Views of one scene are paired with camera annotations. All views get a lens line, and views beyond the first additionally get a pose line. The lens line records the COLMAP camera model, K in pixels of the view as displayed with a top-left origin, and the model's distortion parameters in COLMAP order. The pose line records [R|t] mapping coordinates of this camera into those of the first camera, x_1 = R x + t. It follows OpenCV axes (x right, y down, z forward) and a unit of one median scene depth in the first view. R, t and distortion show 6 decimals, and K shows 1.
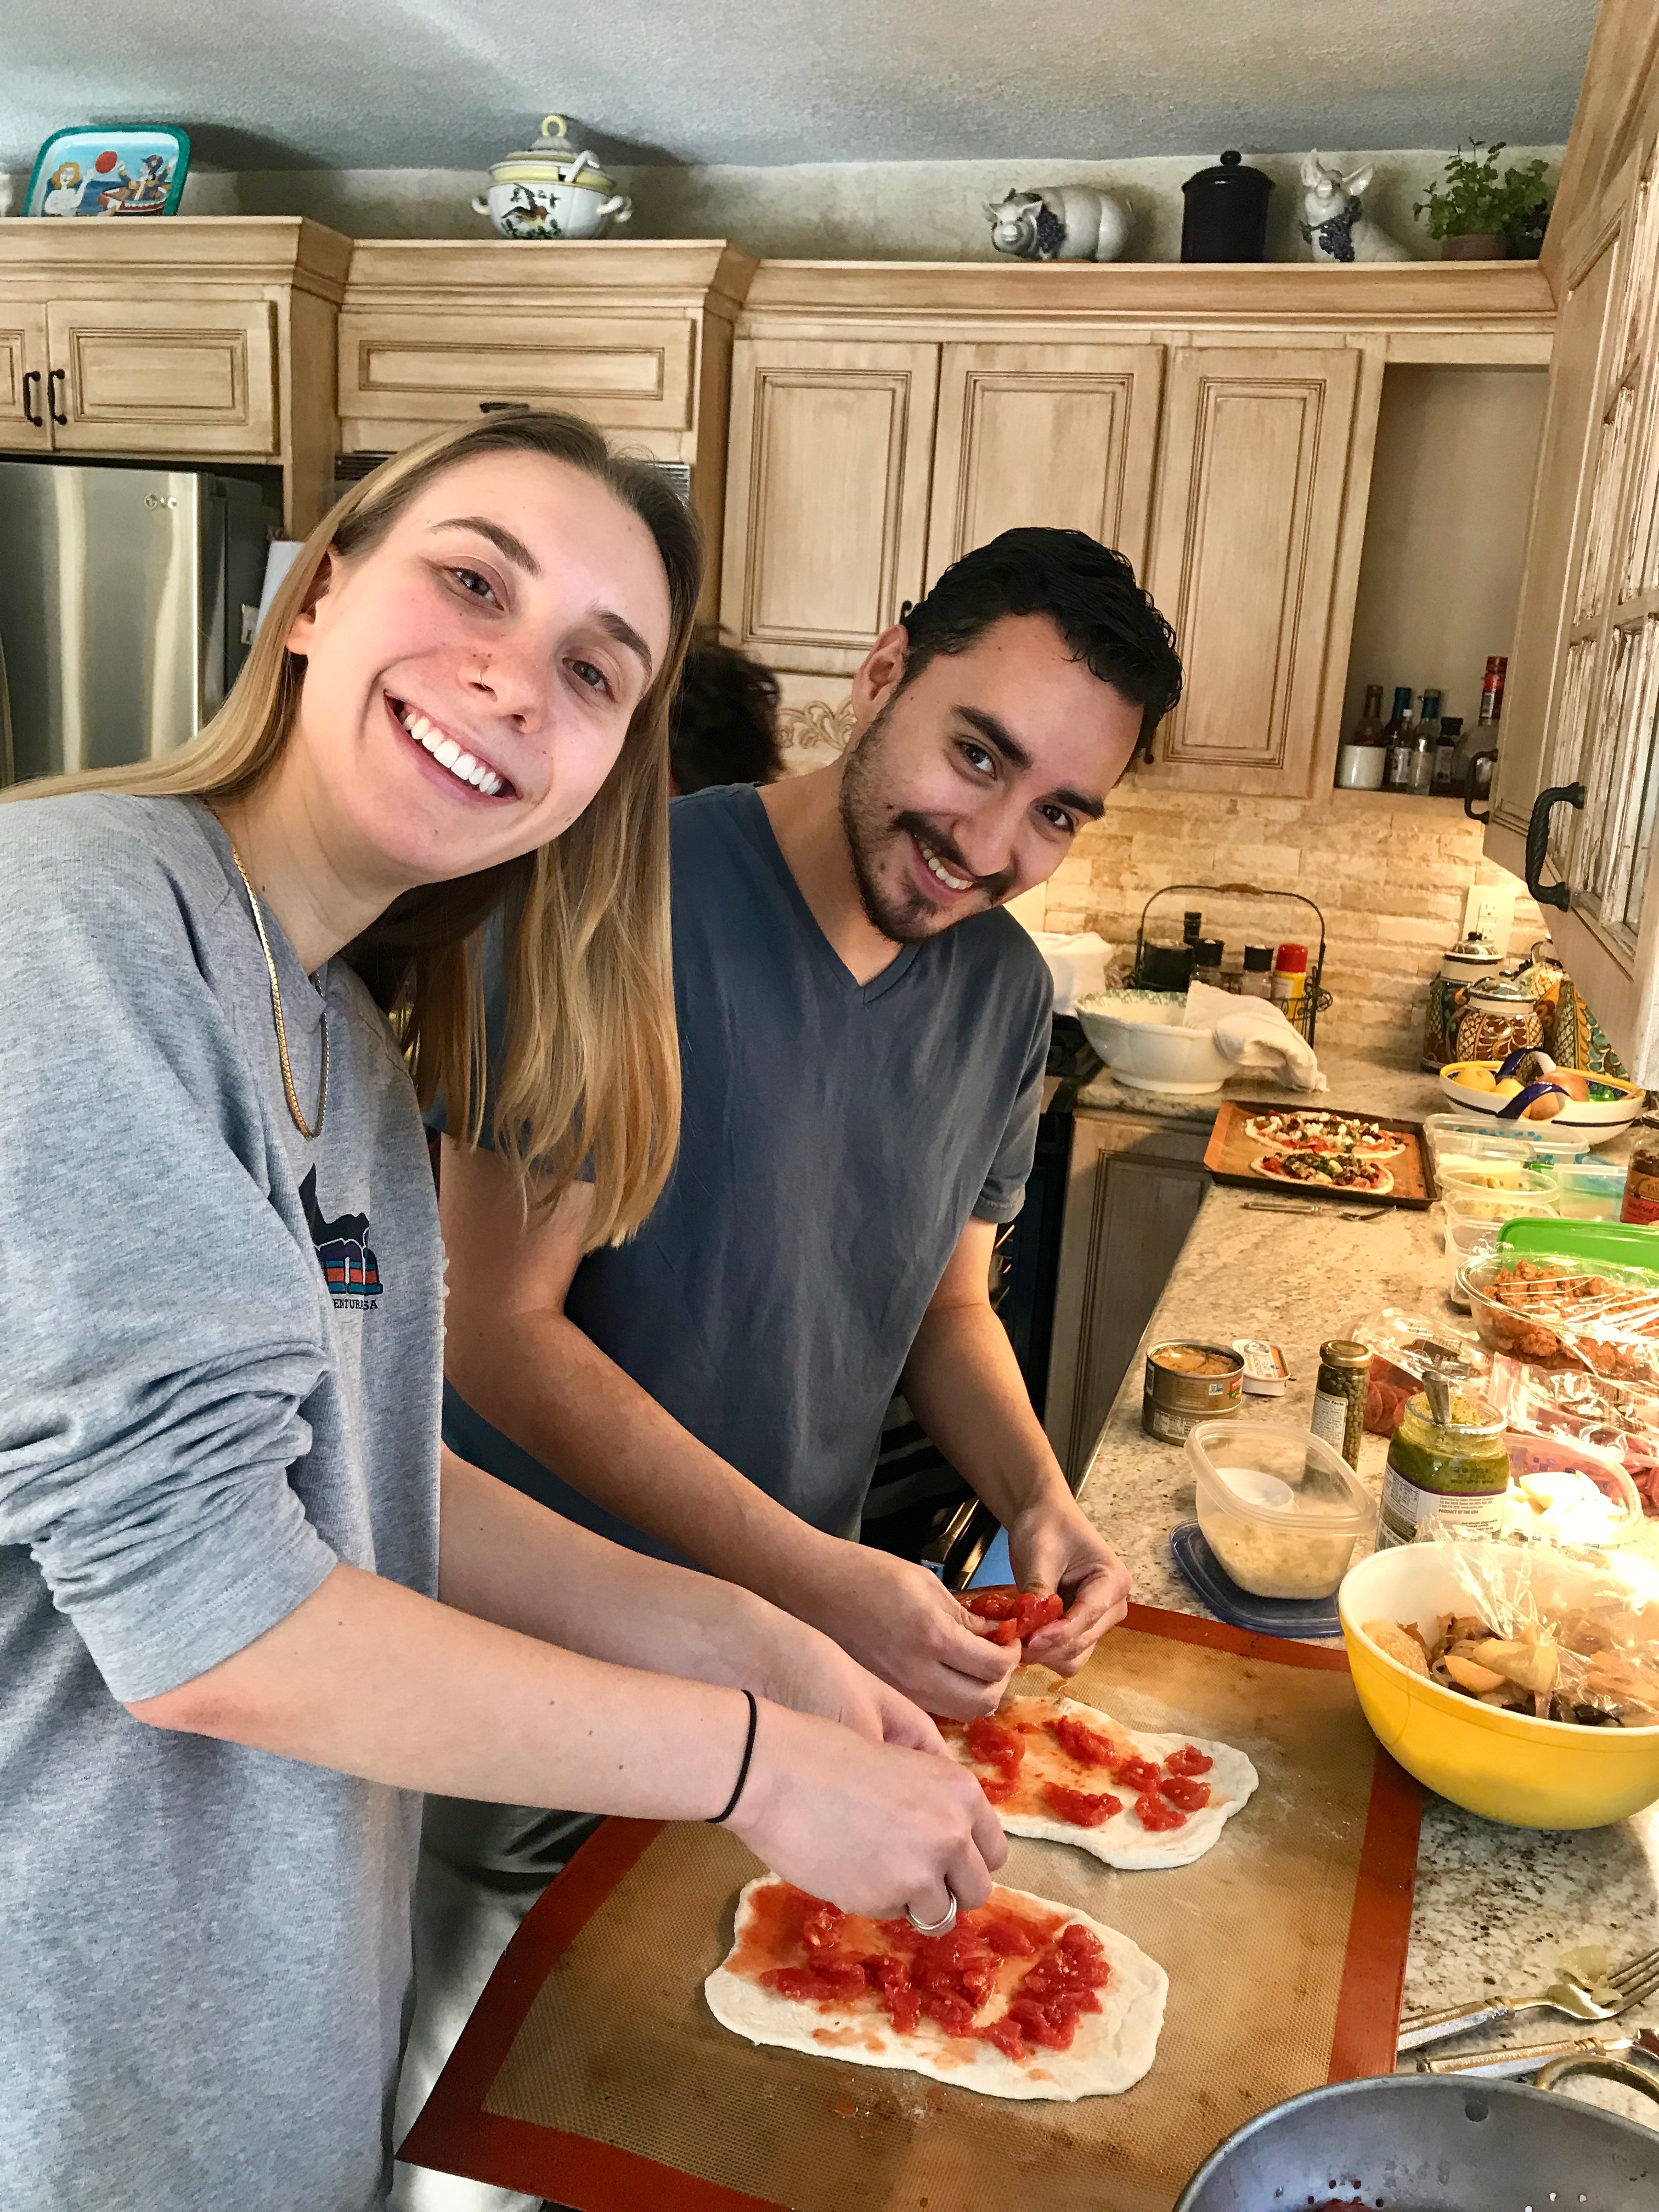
lens RADIAL K [[1902.3, 0, 836.5], [0, 1902.3, 1097.6], [0, 0, 1]] dist [0.018218, 0.011571]
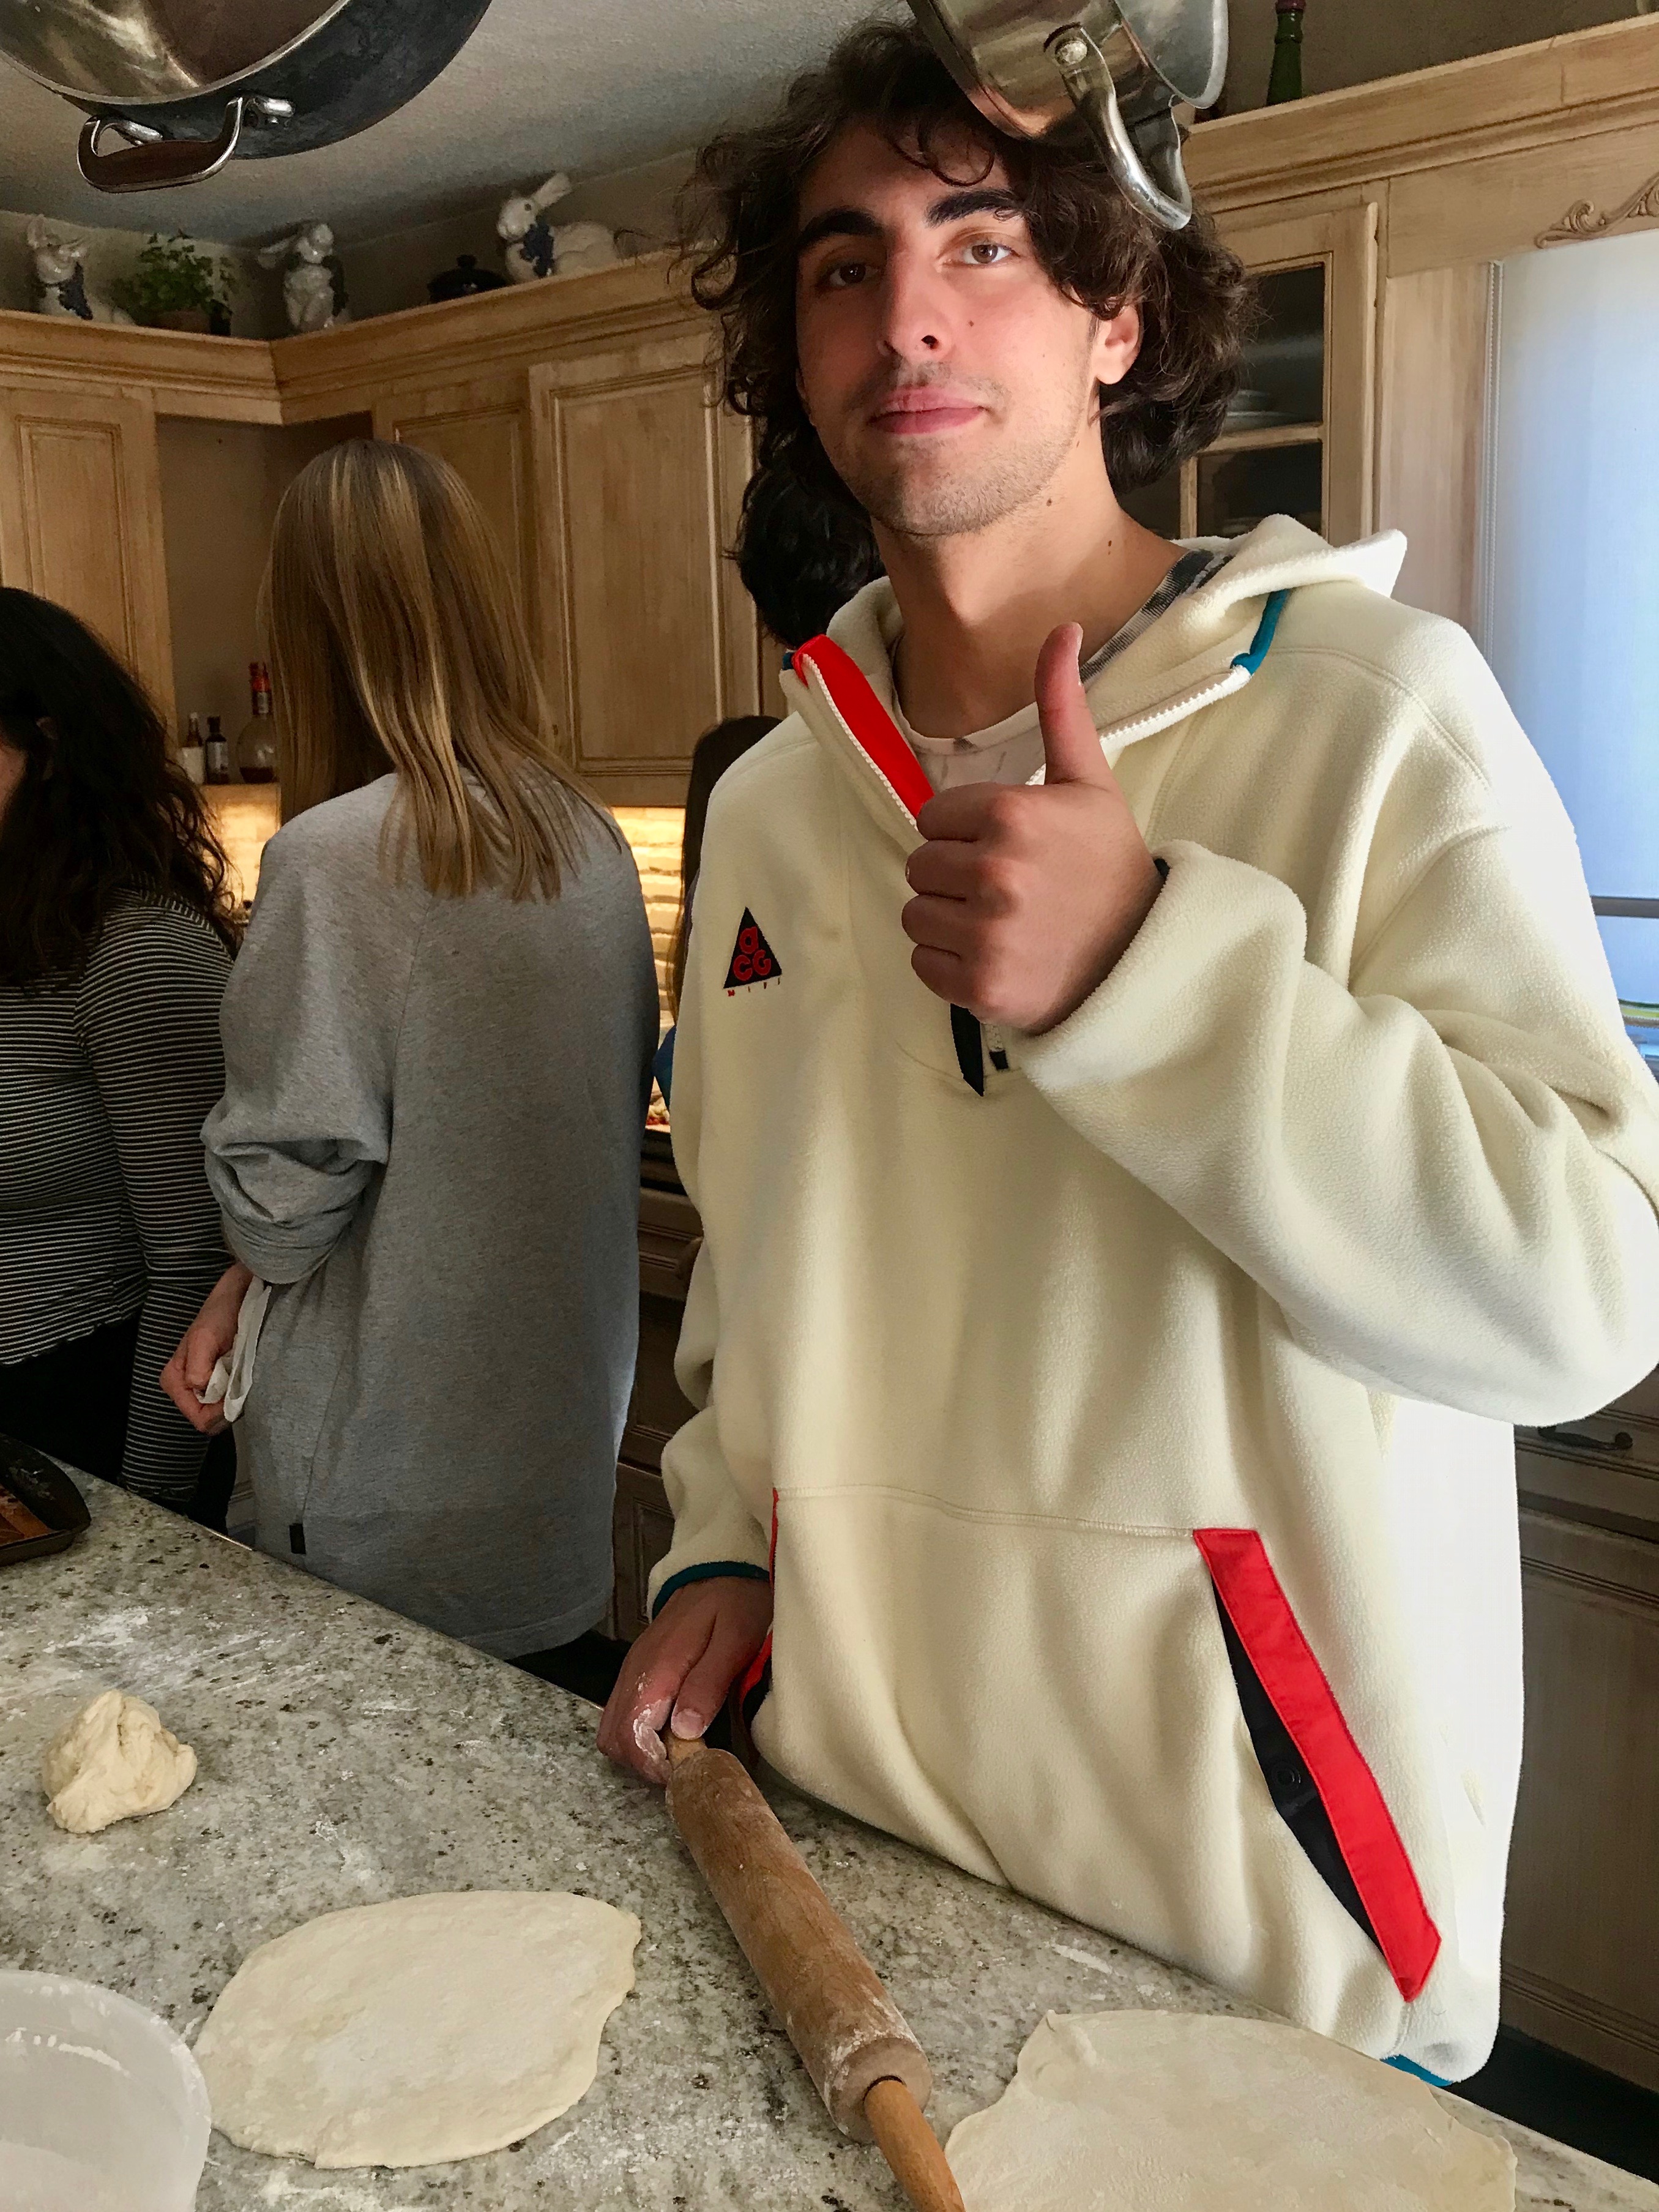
lens RADIAL K [[1988.8, 0, 778.0], [0, 1988.8, 1042.8], [0, 0, 1]] dist [-0.042111, 0.087834]
pose [[0.415593, -0.226737, 0.880837, -0.634950], [0.256763, 0.958288, 0.125529, -0.074271], [-0.872557, 0.173997, 0.456475, 0.193384]]
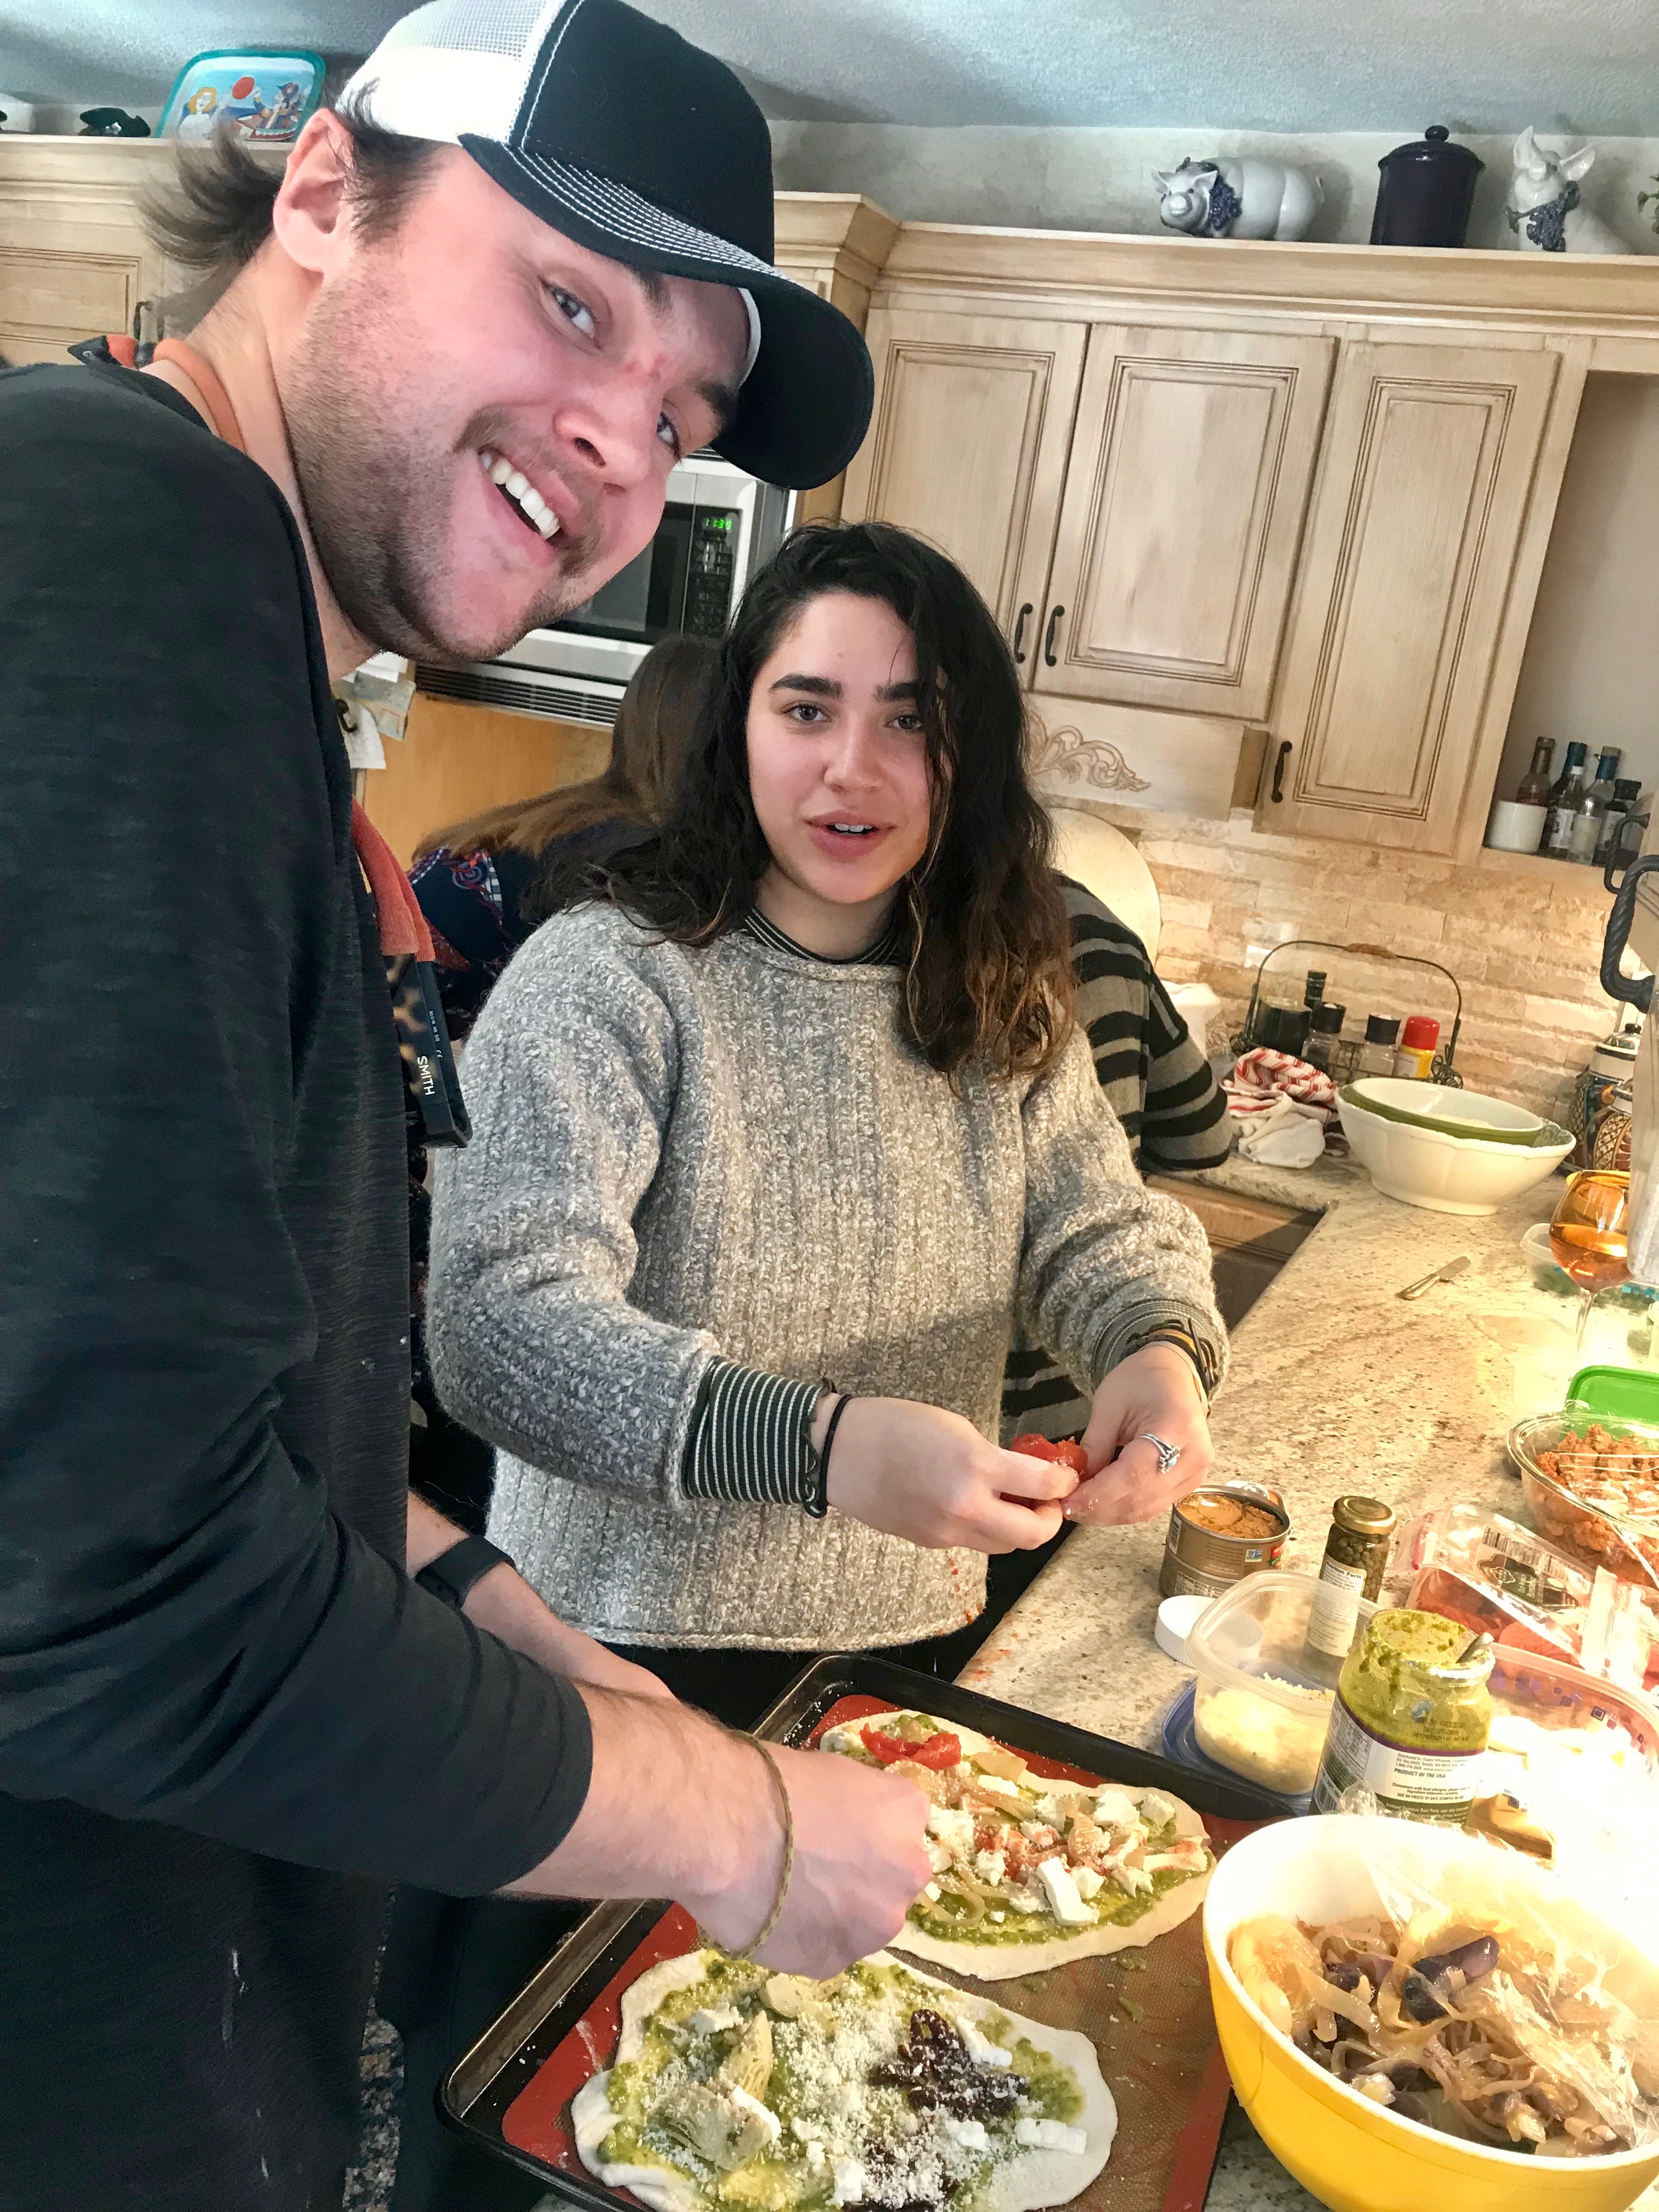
lens RADIAL K [[1891.2, 0, 828.6], [0, 1891.2, 1117.2], [0, 0, 1]] dist [0.014121, 0.010529]
pose [[0.989416, 0.101565, -0.103633, 0.063060], [-0.101157, 0.994828, 0.009193, -0.014499], [0.104031, 0.001387, 0.994573, 0.088066]]
